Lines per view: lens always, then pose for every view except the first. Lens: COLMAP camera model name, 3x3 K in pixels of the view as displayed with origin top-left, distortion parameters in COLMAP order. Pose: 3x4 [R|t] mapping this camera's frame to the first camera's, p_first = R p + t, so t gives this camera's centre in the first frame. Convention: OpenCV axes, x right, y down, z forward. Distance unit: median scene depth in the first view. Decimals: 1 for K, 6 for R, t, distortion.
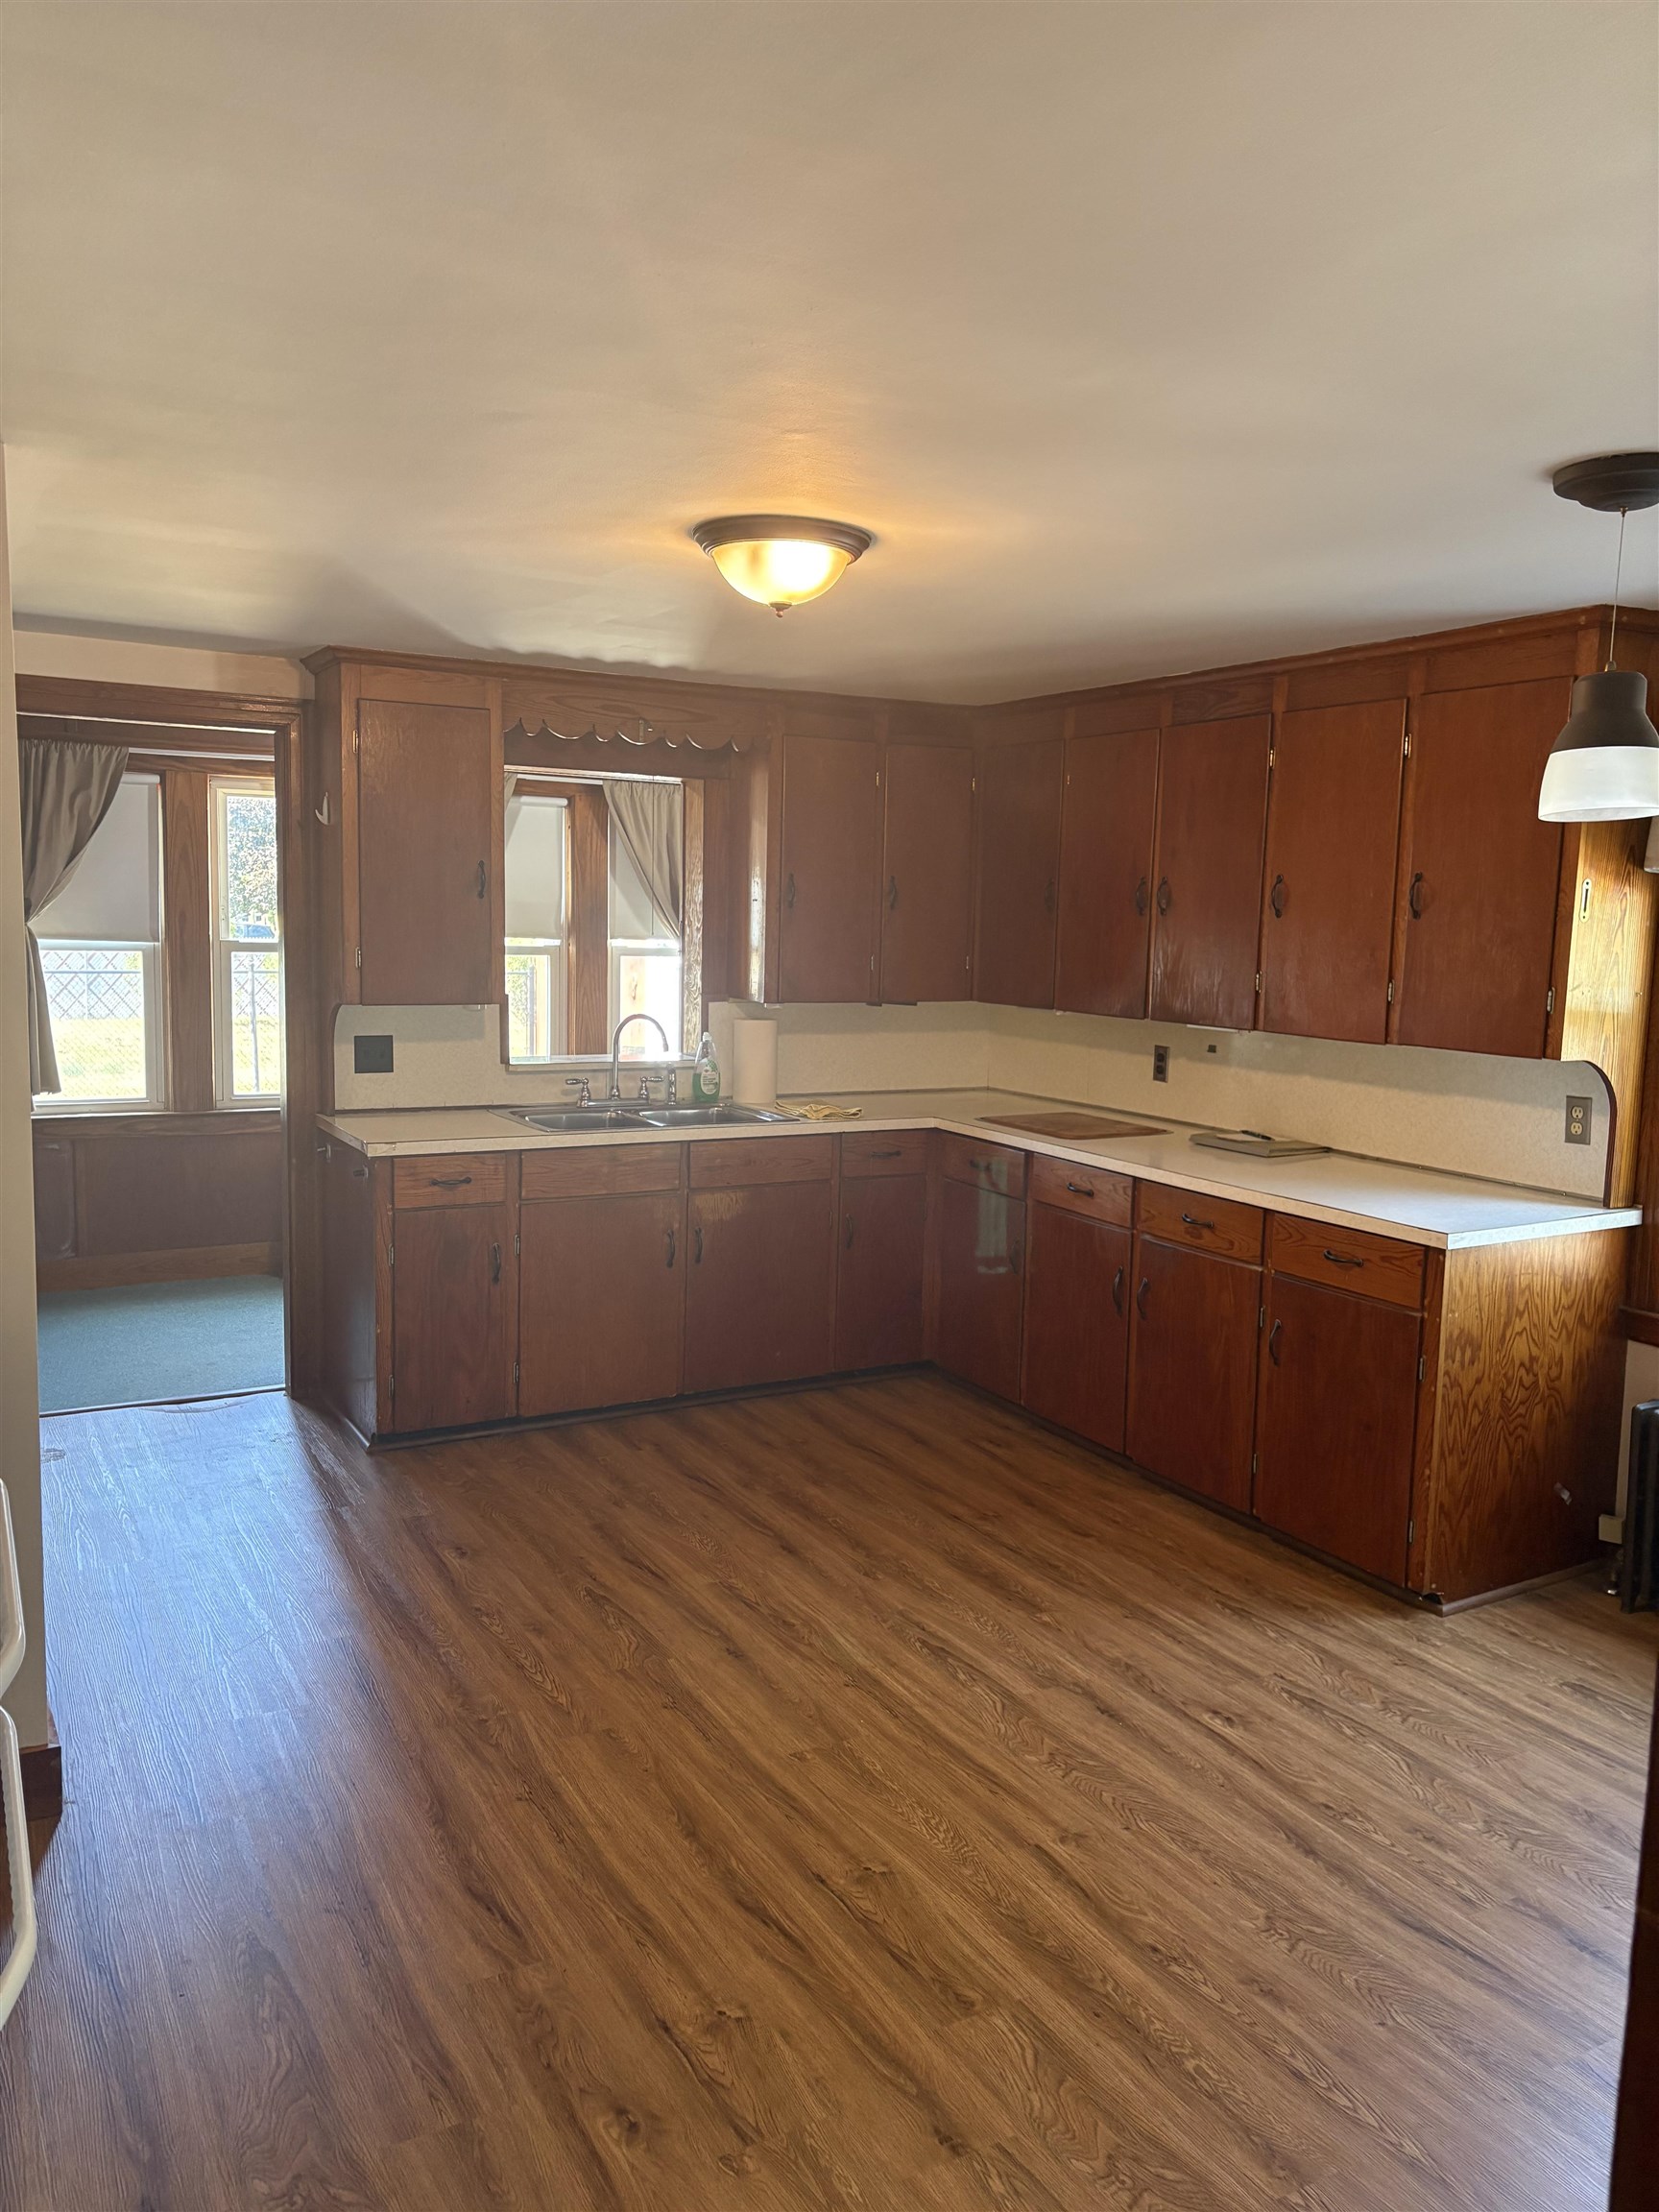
lens RADIAL K [[1663.7, 0, 820.6], [0, 1663.7, 1115.2], [0, 0, 1]] dist [0.049978, -0.054755]
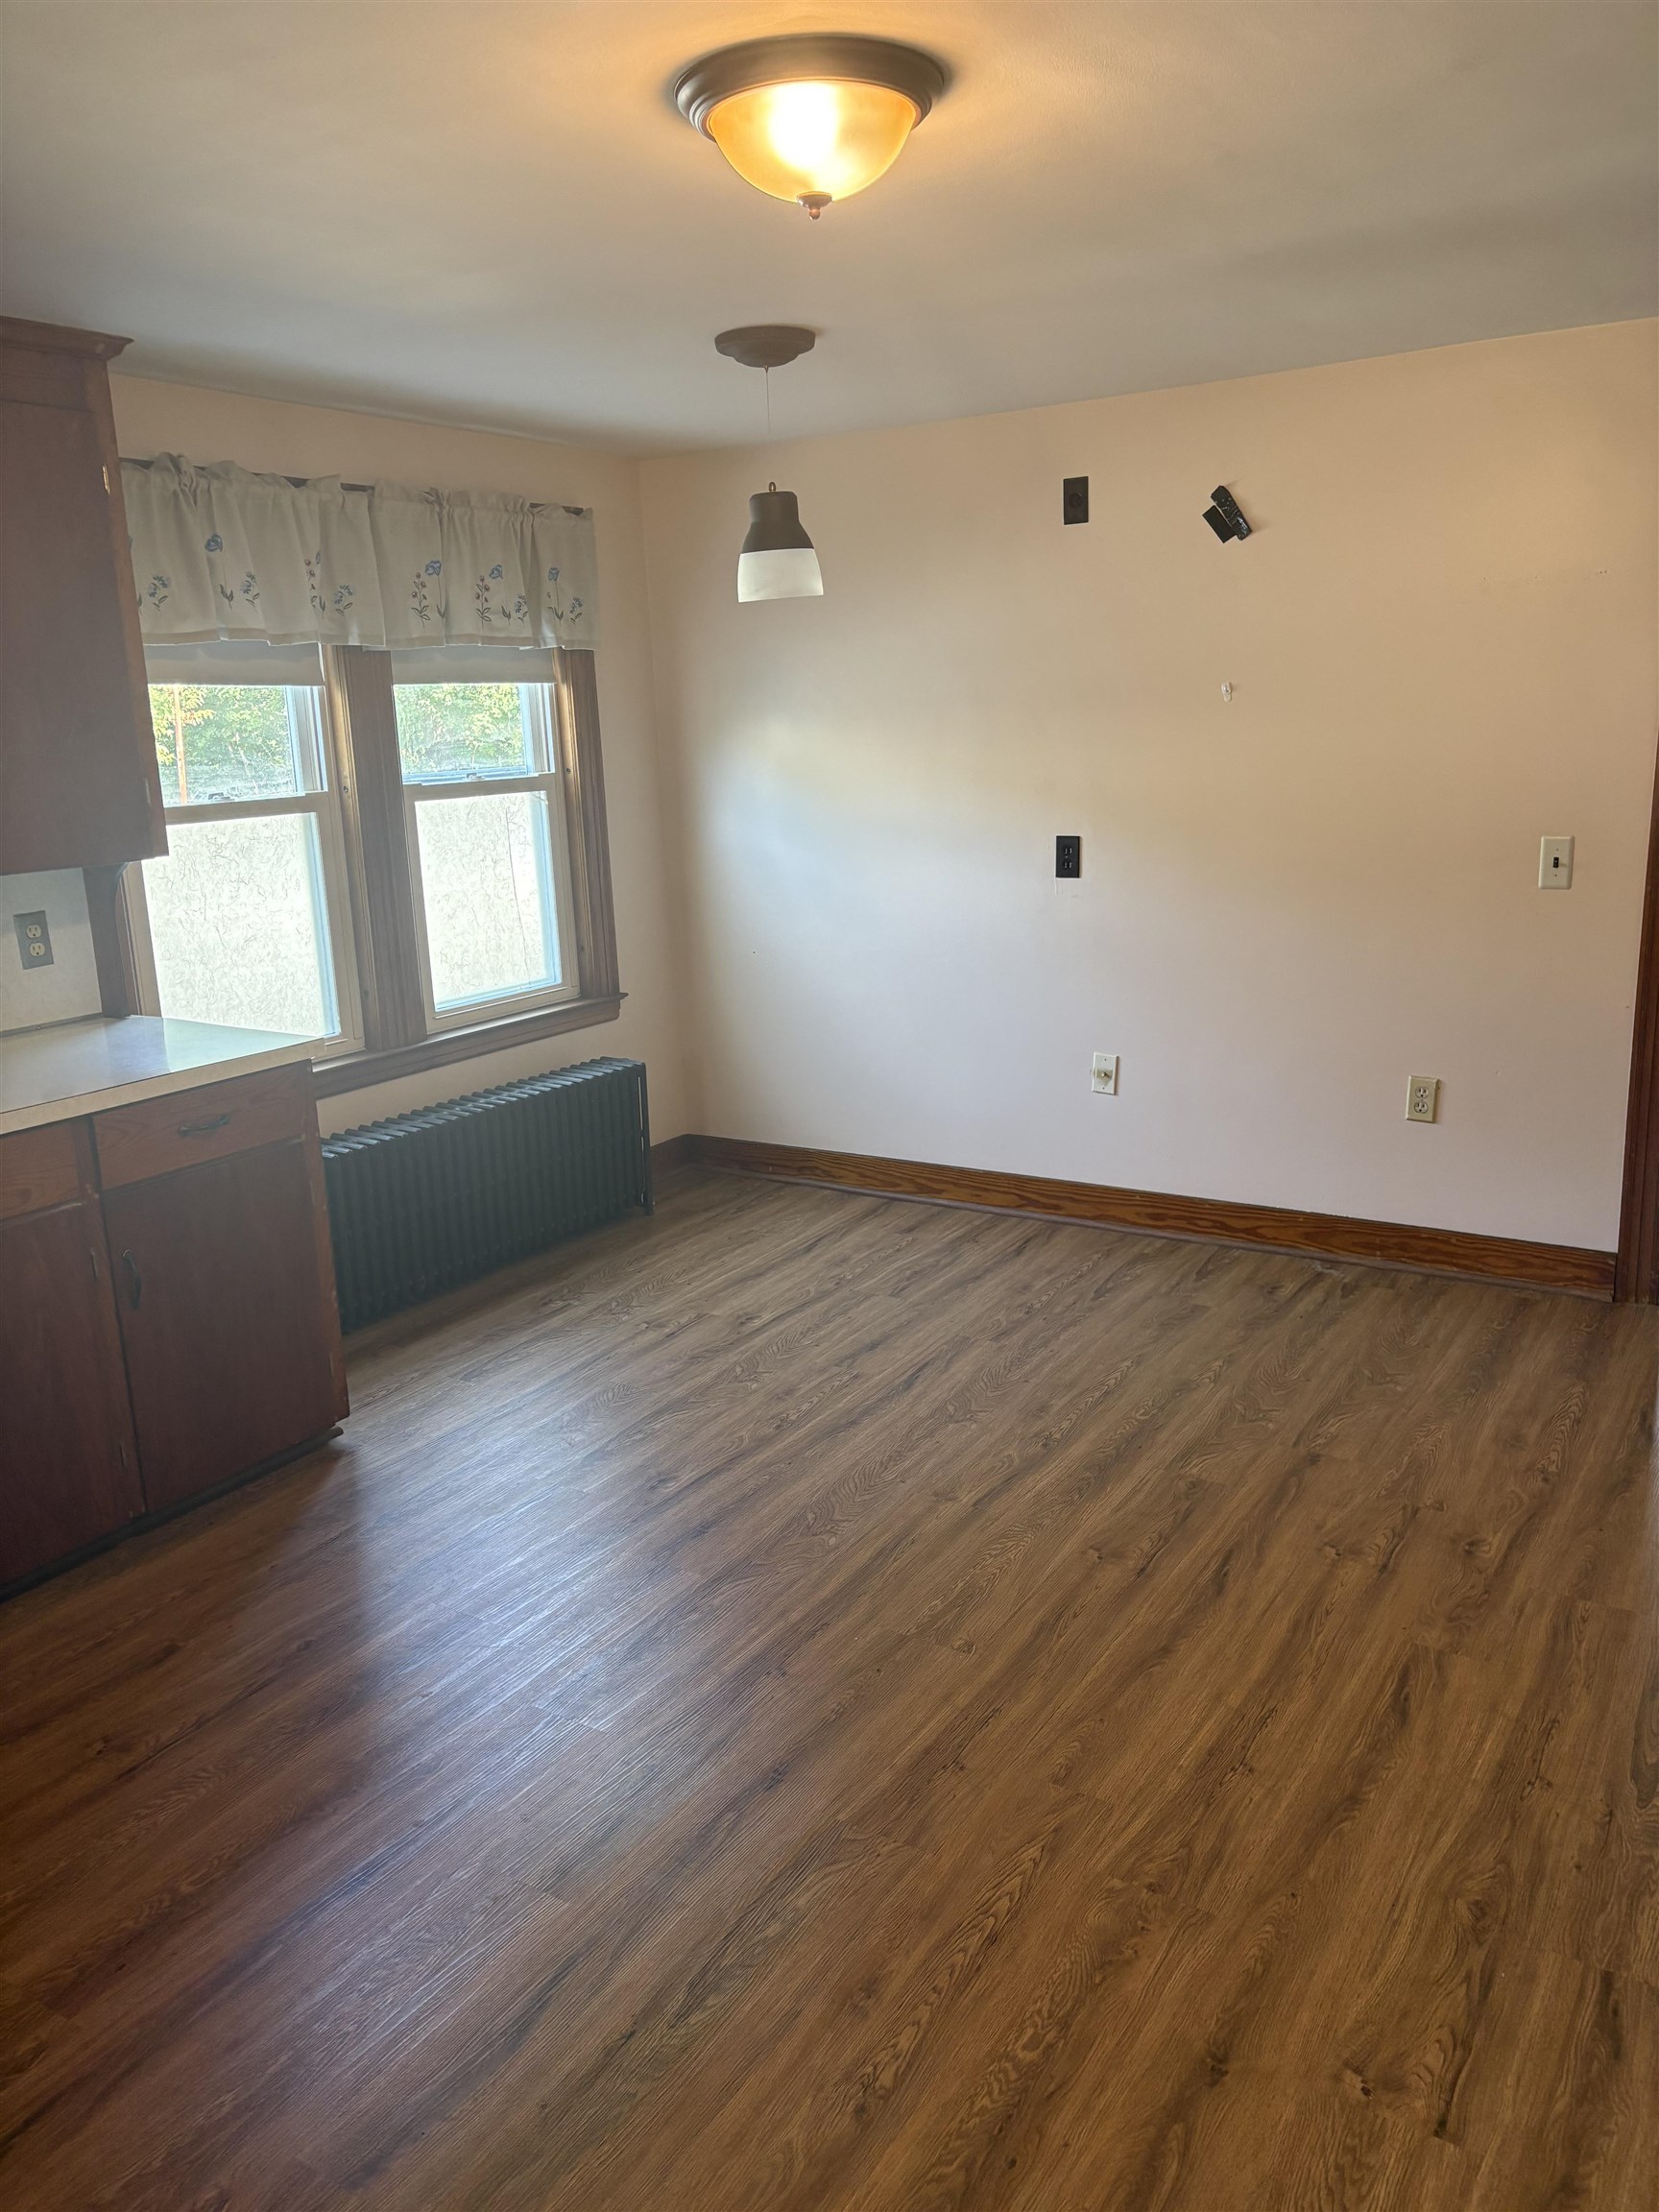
lens RADIAL K [[1680.9, 0, 829.5], [0, 1680.9, 1106.0], [0, 0, 1]] dist [0.004714, 0.002552]
pose [[-0.478605, -0.208254, 0.852976, -0.707355], [0.138880, 0.941281, 0.307739, -0.176304], [-0.866977, 0.265746, -0.421579, 1.425527]]
